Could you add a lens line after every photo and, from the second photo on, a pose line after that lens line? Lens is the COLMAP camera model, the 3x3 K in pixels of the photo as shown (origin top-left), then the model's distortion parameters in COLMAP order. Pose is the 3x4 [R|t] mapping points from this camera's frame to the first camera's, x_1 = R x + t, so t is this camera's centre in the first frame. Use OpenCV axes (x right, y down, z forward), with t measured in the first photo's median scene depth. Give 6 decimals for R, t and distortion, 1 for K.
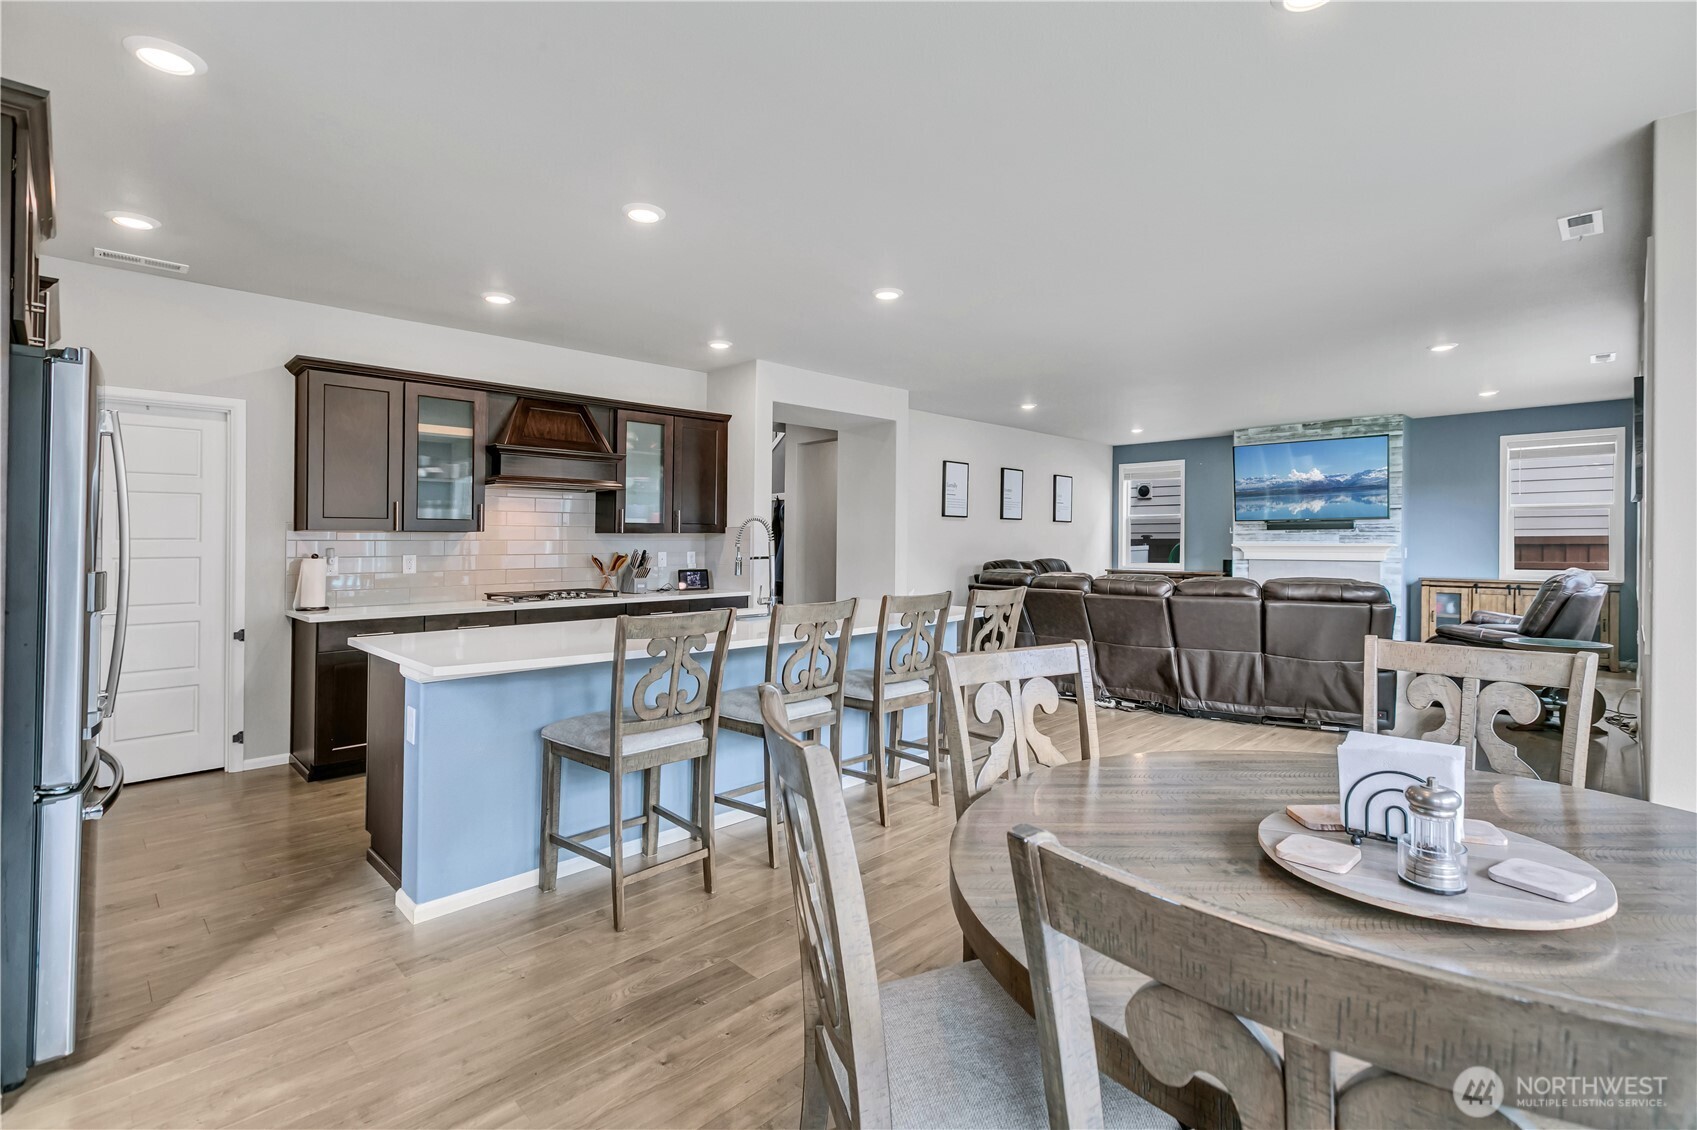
lens RADIAL K [[777.7, 0, 859.4], [0, 777.7, 548.8], [0, 0, 1]] dist [-0.001462, 0.000581]
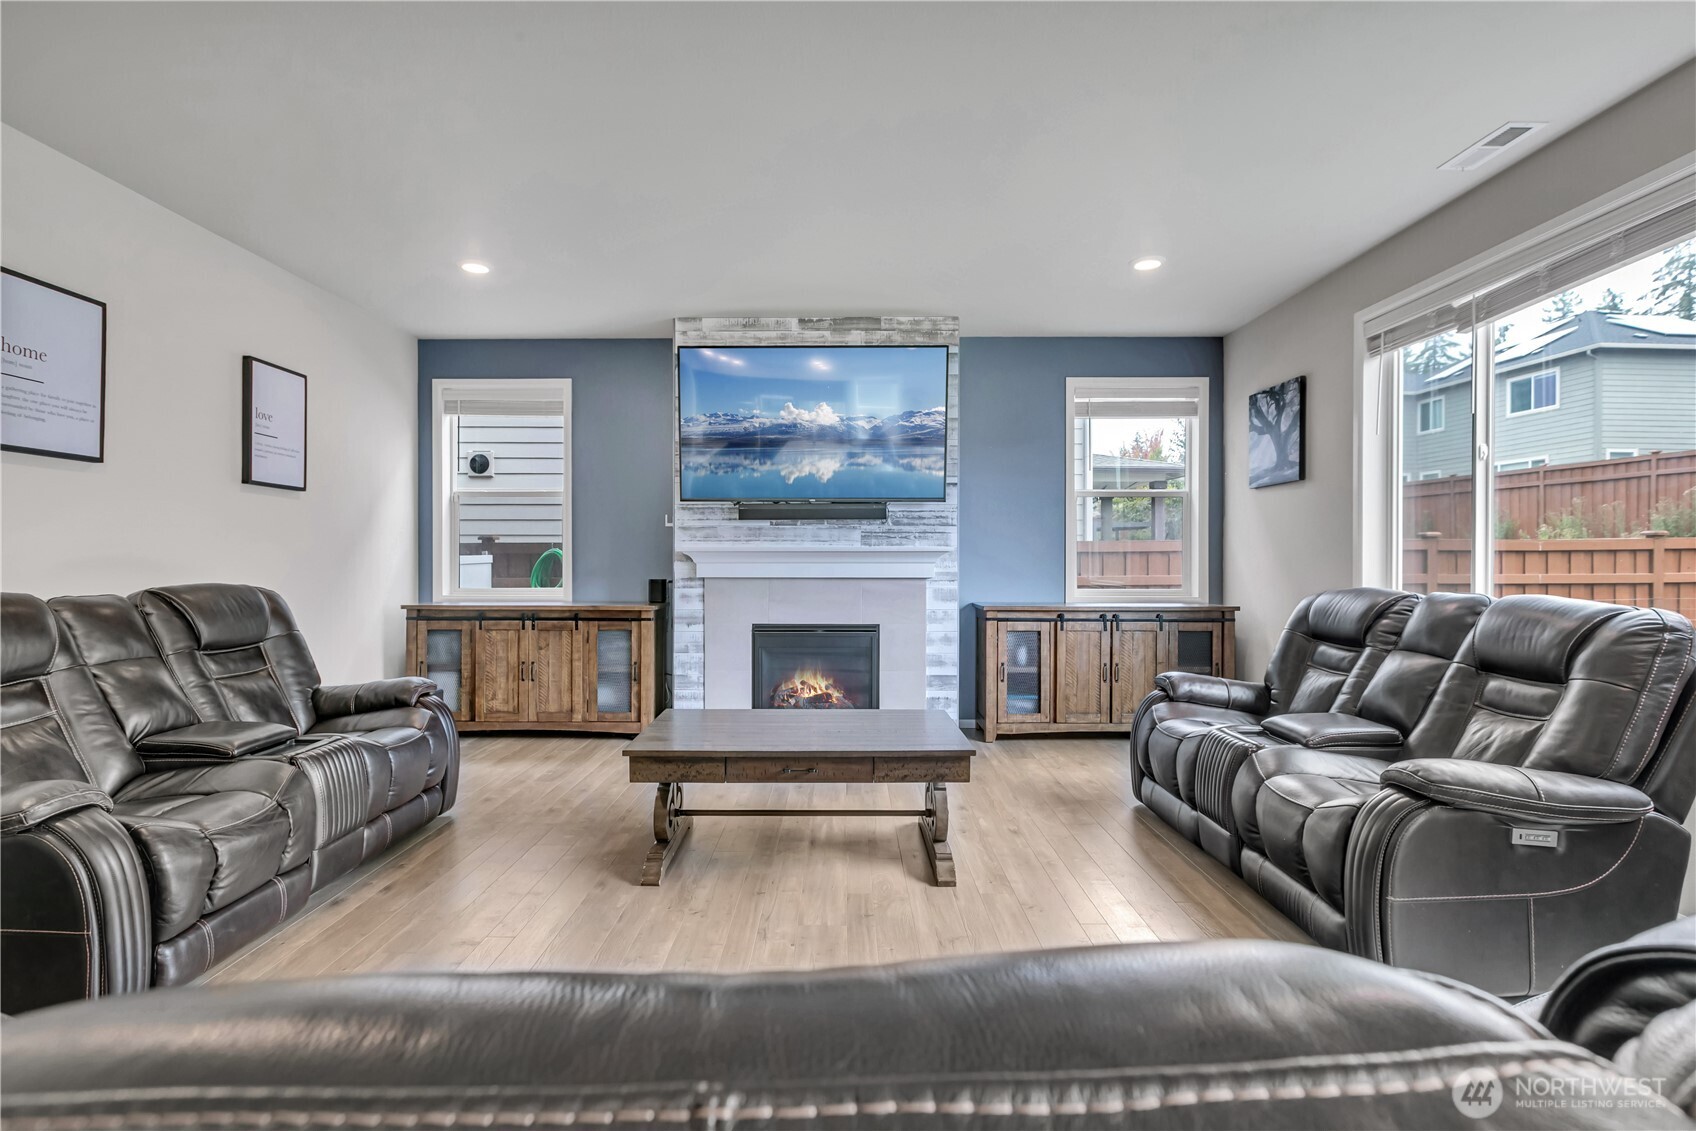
lens RADIAL K [[829.5, 0, 831.7], [0, 829.5, 577.9], [0, 0, 1]] dist [-0.007313, -0.000433]
pose [[0.722724, -0.016160, 0.690948, 0.195604], [0.005427, 0.999828, 0.017708, 0.004610], [-0.691115, -0.009048, 0.722688, 0.572904]]
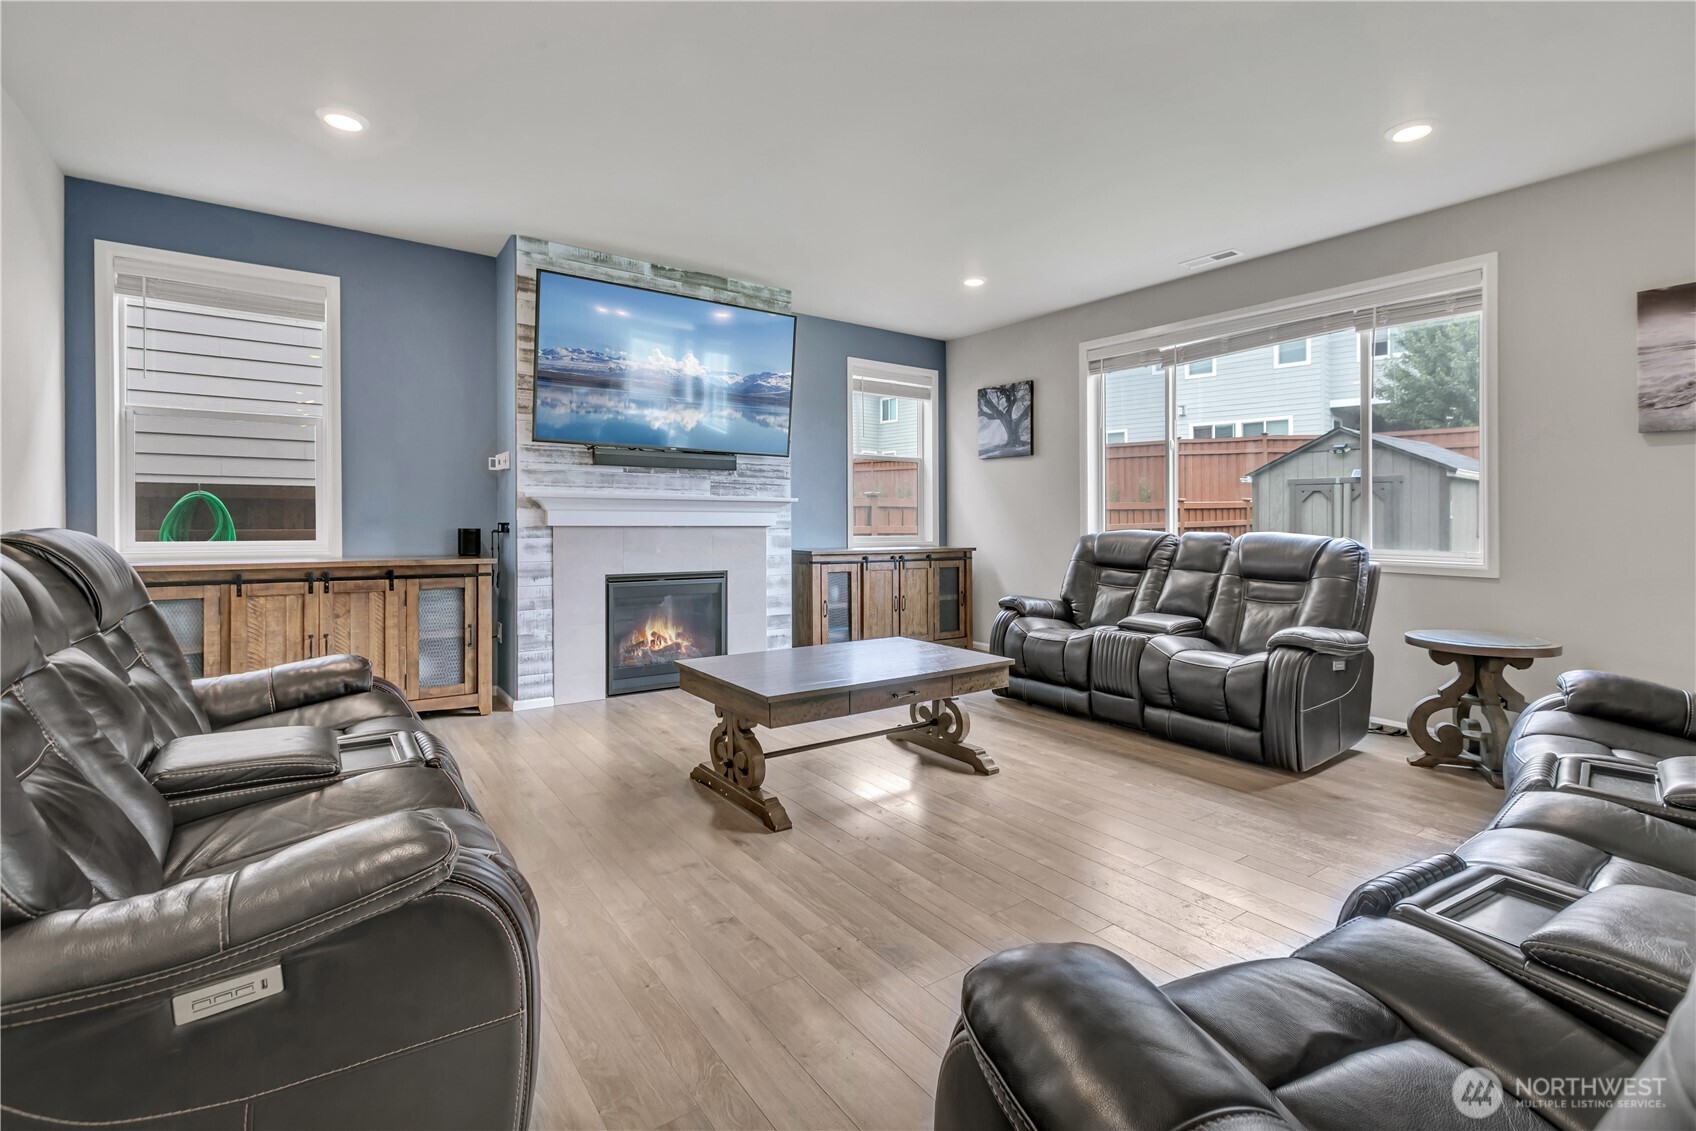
lens RADIAL K [[777.2, 0, 868.3], [0, 777.2, 528.8], [0, 0, 1]] dist [-0.001462, 0.000581]
pose [[0.161934, -0.015065, 0.986687, 0.080317], [-0.000960, 0.999881, 0.015424, 0.007844], [-0.986801, -0.003445, 0.161900, 0.764683]]
